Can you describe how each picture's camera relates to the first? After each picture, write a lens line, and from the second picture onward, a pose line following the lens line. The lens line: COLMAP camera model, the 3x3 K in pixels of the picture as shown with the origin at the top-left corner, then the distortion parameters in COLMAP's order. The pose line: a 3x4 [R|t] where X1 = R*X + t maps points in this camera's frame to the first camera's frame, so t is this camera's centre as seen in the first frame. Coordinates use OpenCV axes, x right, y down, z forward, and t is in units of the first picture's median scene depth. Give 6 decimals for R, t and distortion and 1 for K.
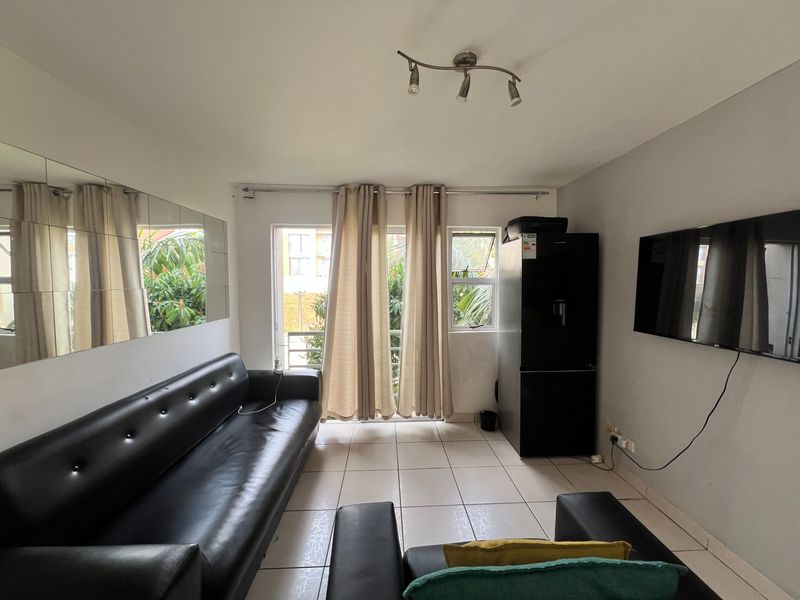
lens RADIAL K [[328.6, 0, 400.0], [0, 328.6, 300.0], [0, 0, 1]] dist [-0.000744, 0.000102]
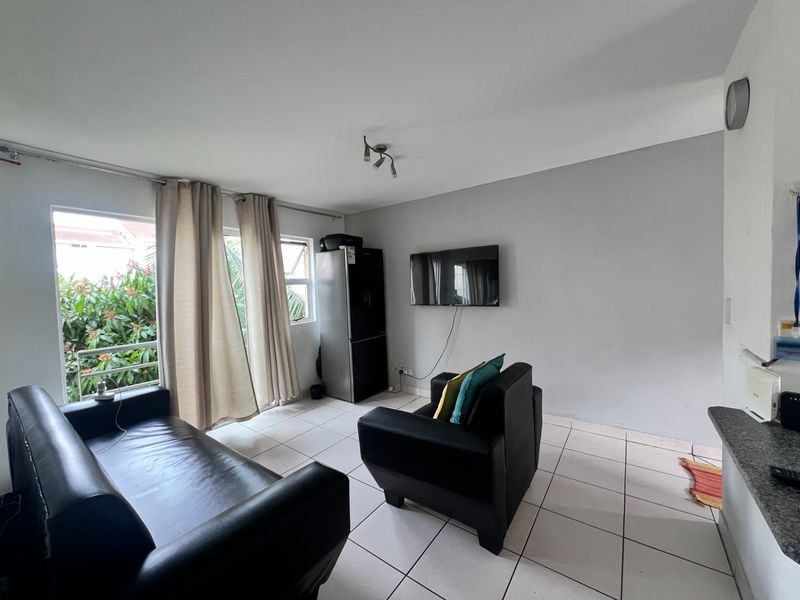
lens RADIAL K [[313.2, 0, 415.2], [0, 313.2, 298.0], [0, 0, 1]] dist [-0.000170, -0.000196]
pose [[0.599692, -0.057153, 0.798187, -0.484708], [0.071359, 0.997292, 0.017796, 0.016677], [-0.797043, 0.046286, 0.602146, -0.043643]]
